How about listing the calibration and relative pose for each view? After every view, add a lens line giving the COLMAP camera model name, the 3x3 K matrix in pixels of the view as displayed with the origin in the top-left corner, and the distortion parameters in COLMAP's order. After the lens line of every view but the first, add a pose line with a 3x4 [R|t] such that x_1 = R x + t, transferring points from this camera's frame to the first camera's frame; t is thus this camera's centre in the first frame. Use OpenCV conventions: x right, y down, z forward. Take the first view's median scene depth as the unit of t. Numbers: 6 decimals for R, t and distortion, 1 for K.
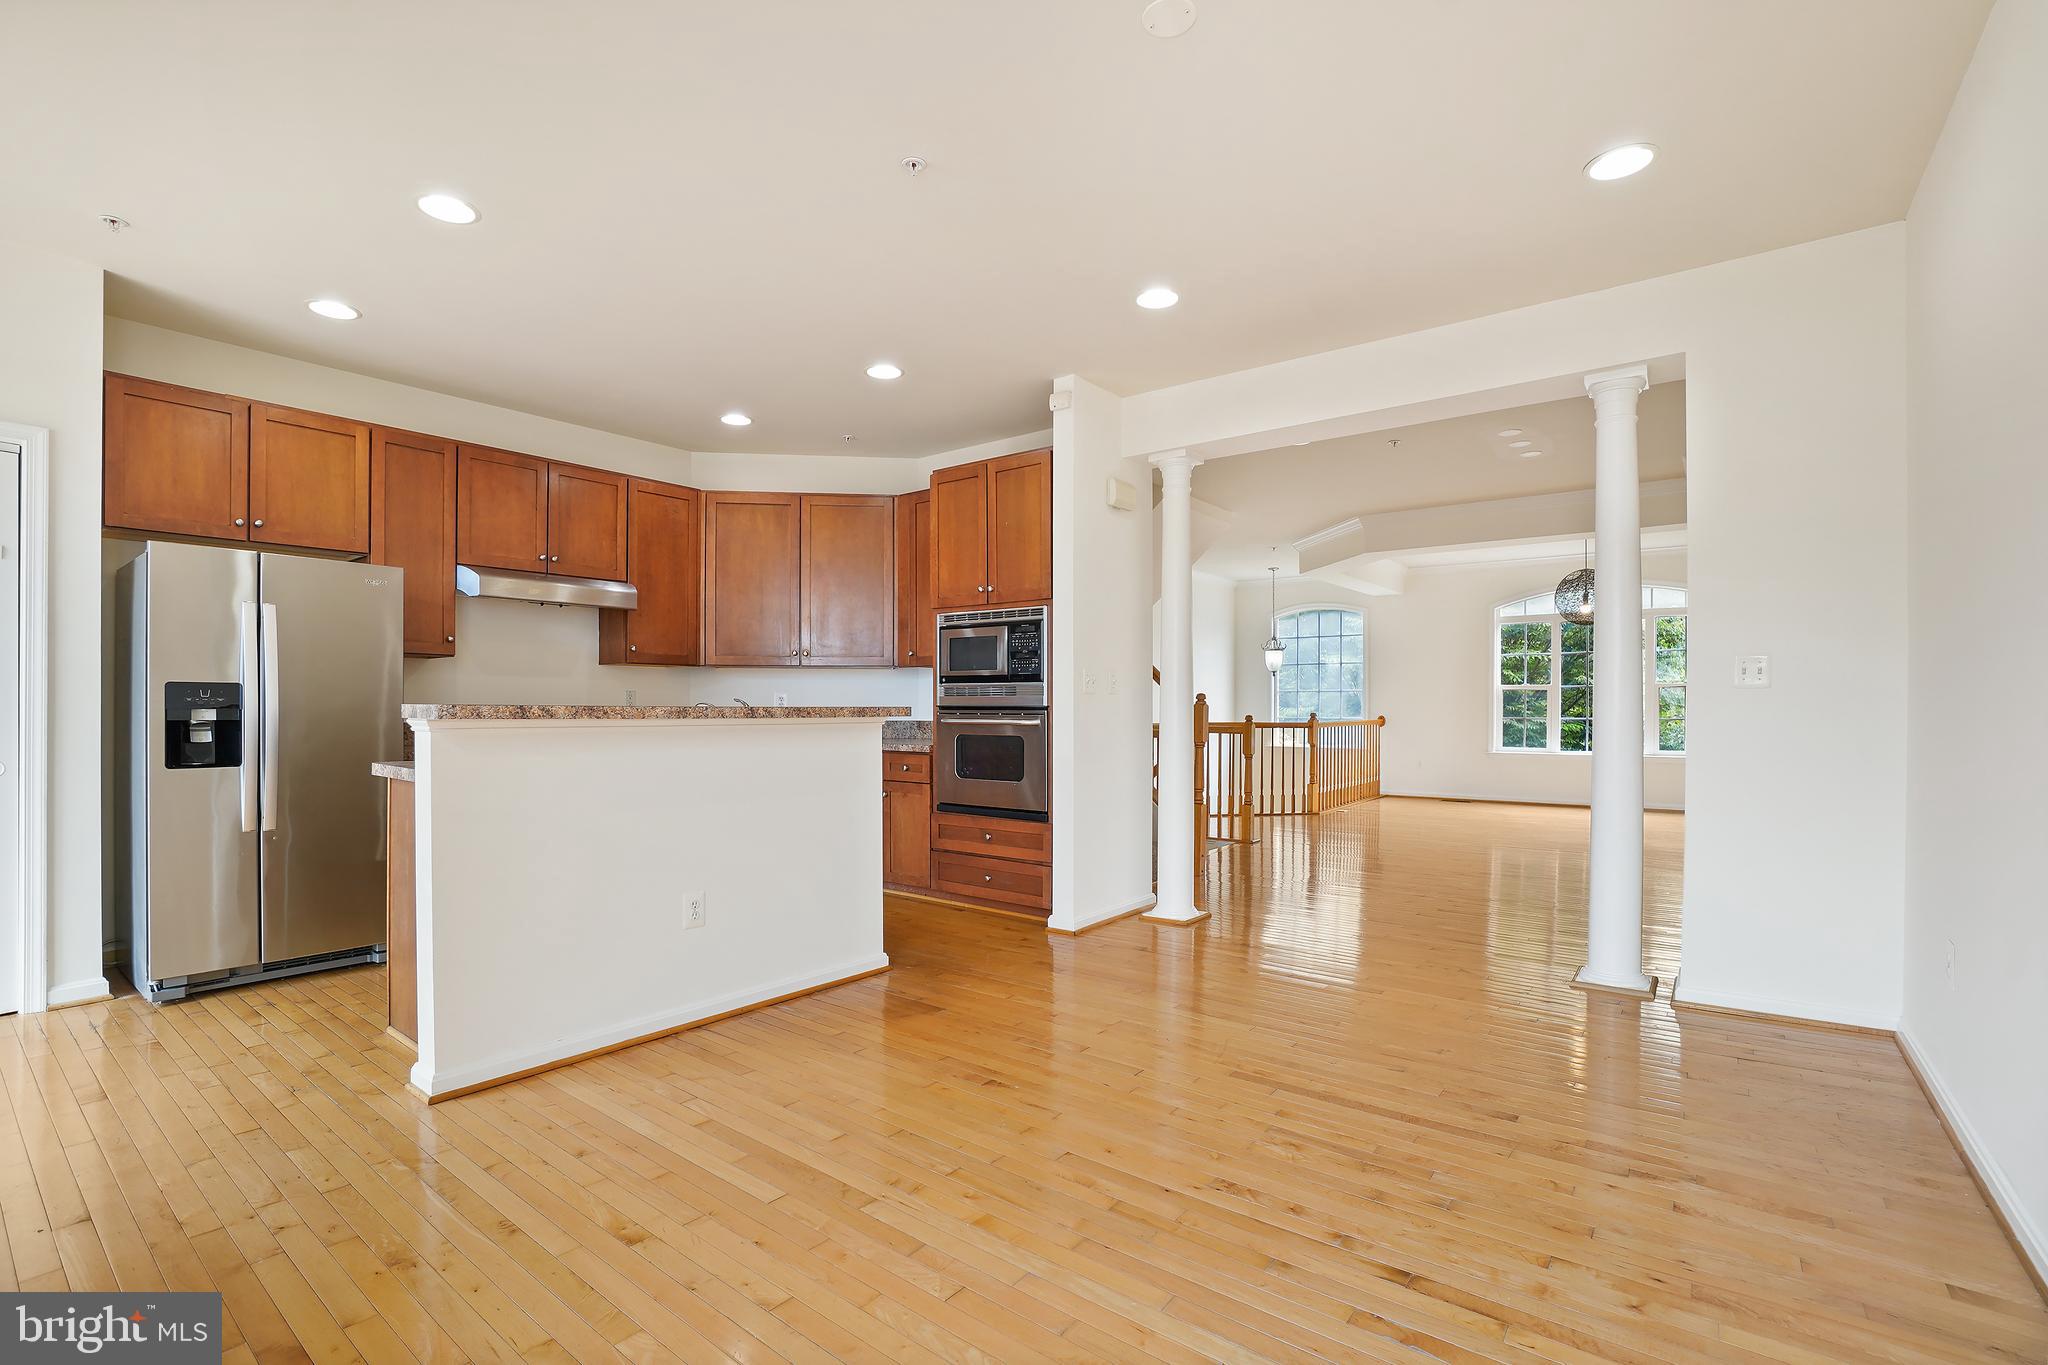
lens RADIAL K [[914.6, 0, 1012.9], [0, 914.6, 708.2], [0, 0, 1]] dist [-0.060540, 0.017667]
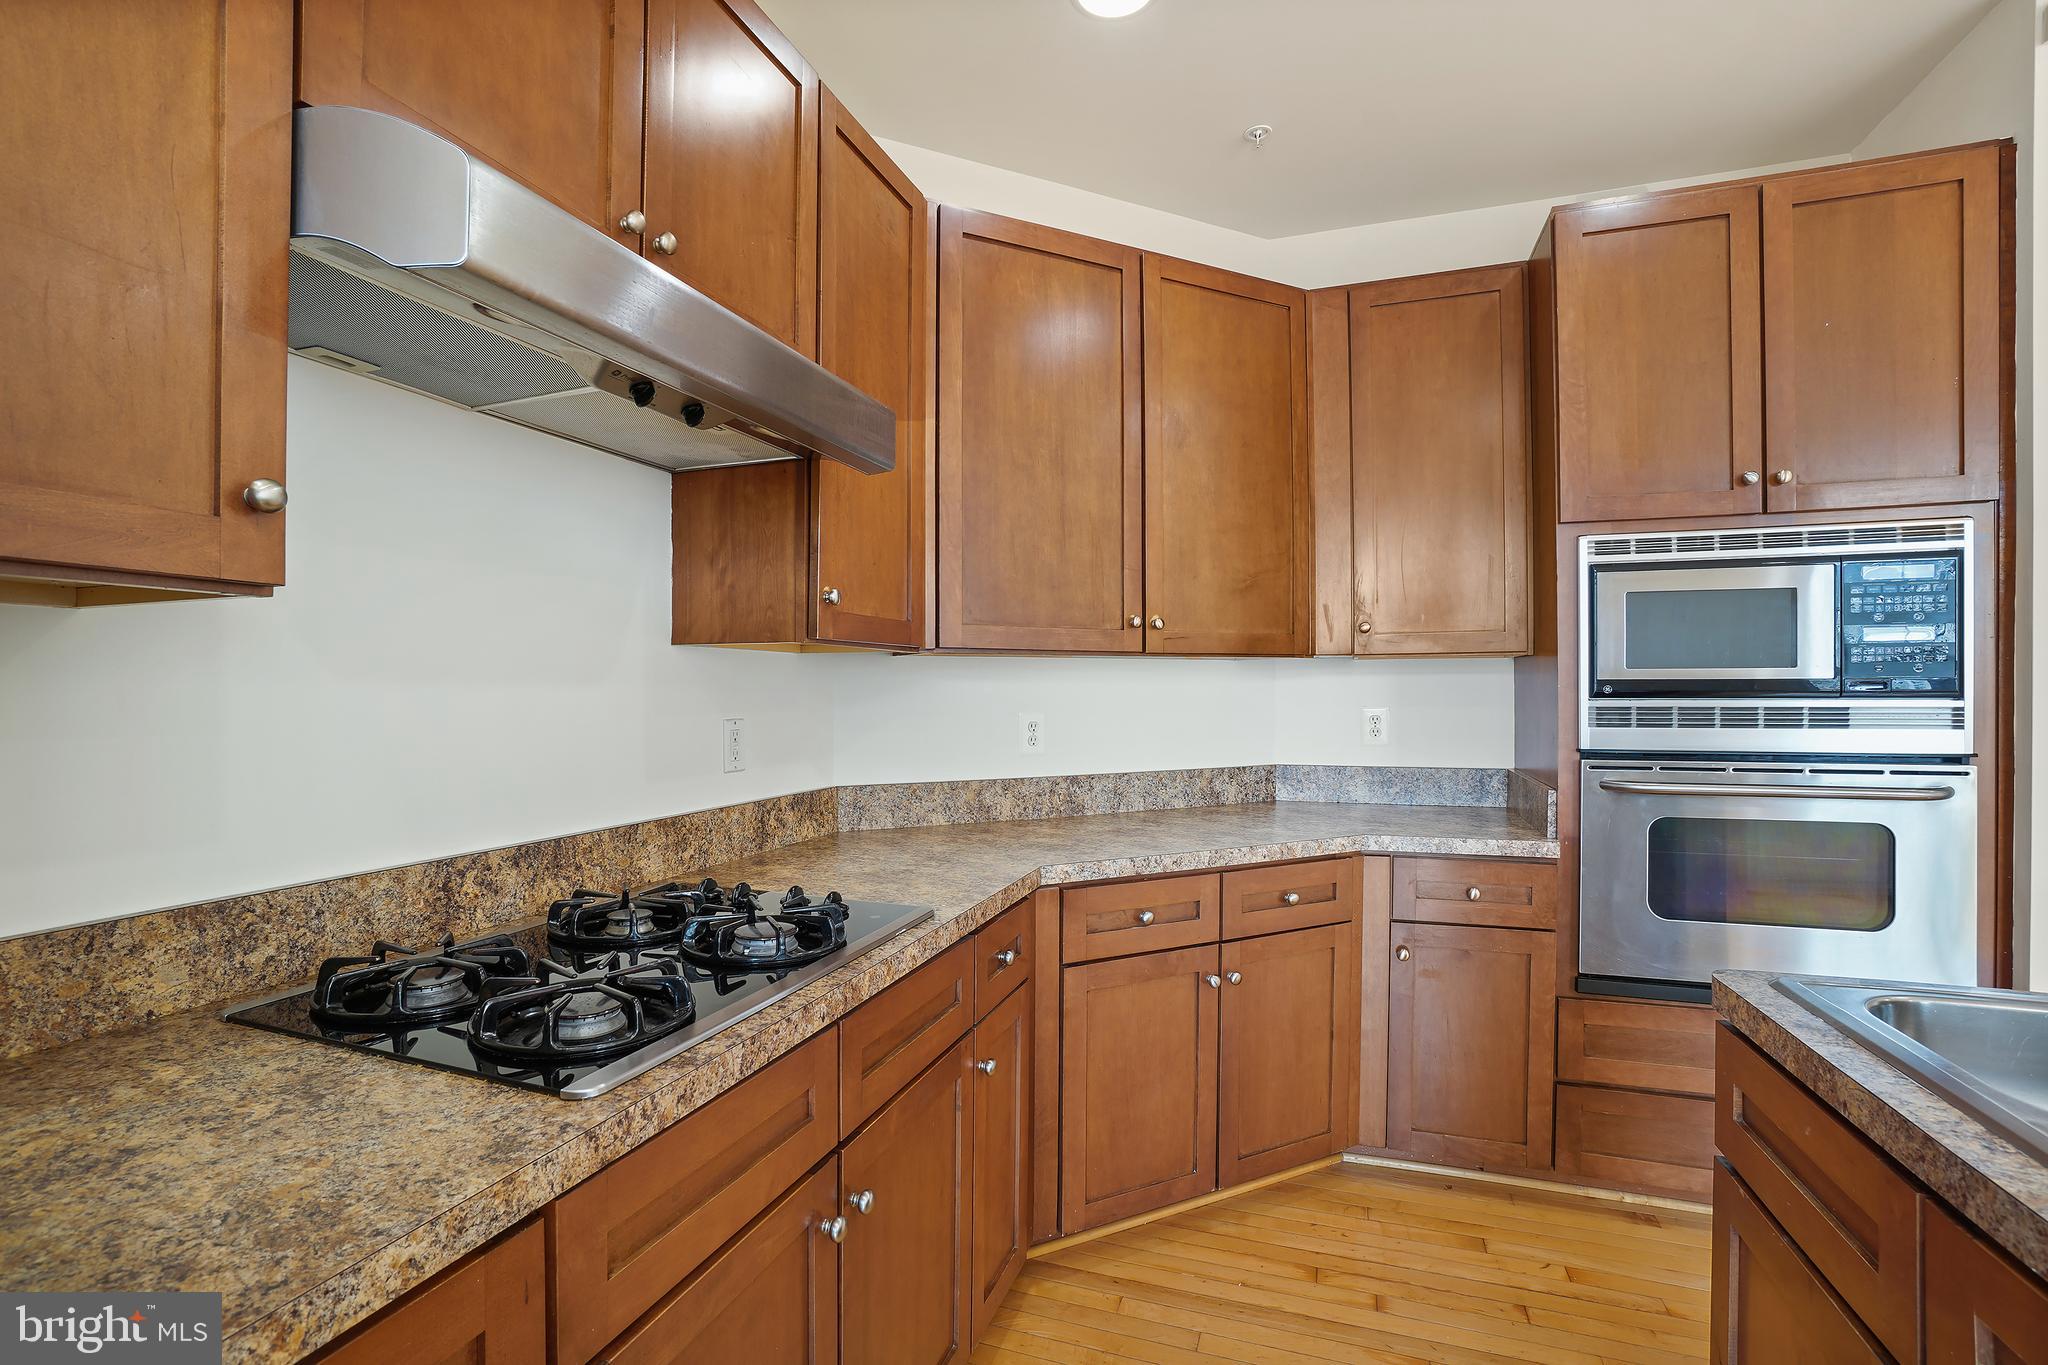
lens RADIAL K [[914.6, 0, 1012.9], [0, 914.6, 708.2], [0, 0, 1]] dist [-0.060540, 0.017667]
pose [[0.952443, -0.010589, 0.304532, -0.490837], [0.007999, 0.999920, 0.009751, -0.029973], [-0.304611, -0.006851, 0.952452, 0.719001]]
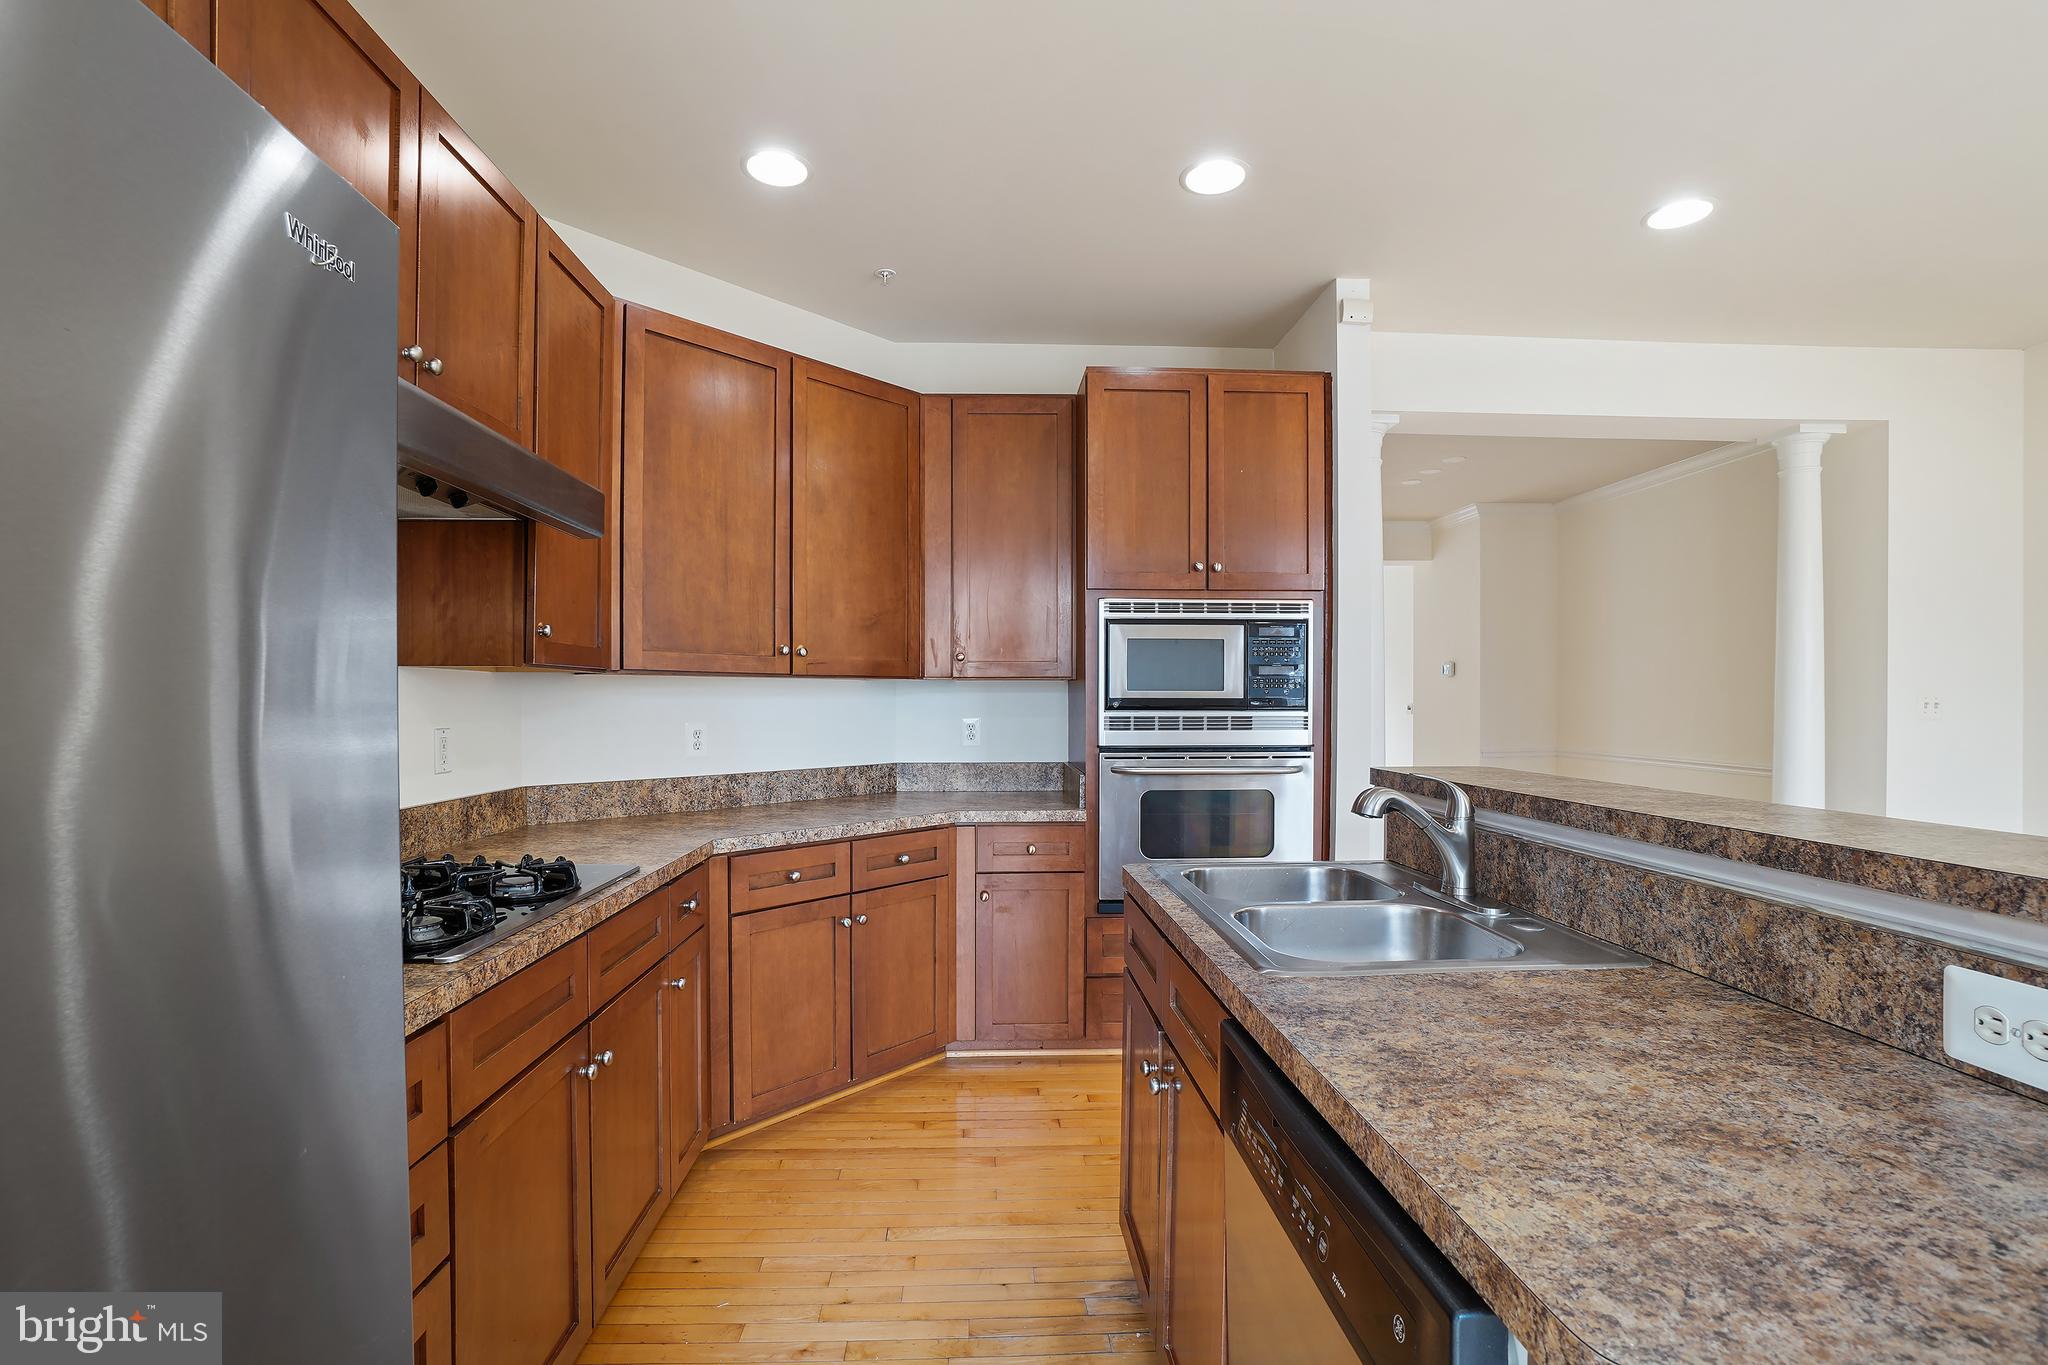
lens RADIAL K [[914.6, 0, 1012.9], [0, 914.6, 708.2], [0, 0, 1]] dist [-0.060540, 0.017667]
pose [[0.765771, -0.005888, 0.643087, -0.557869], [0.006972, 0.999975, 0.000854, -0.031081], [-0.643076, 0.003830, 0.765793, 0.592285]]
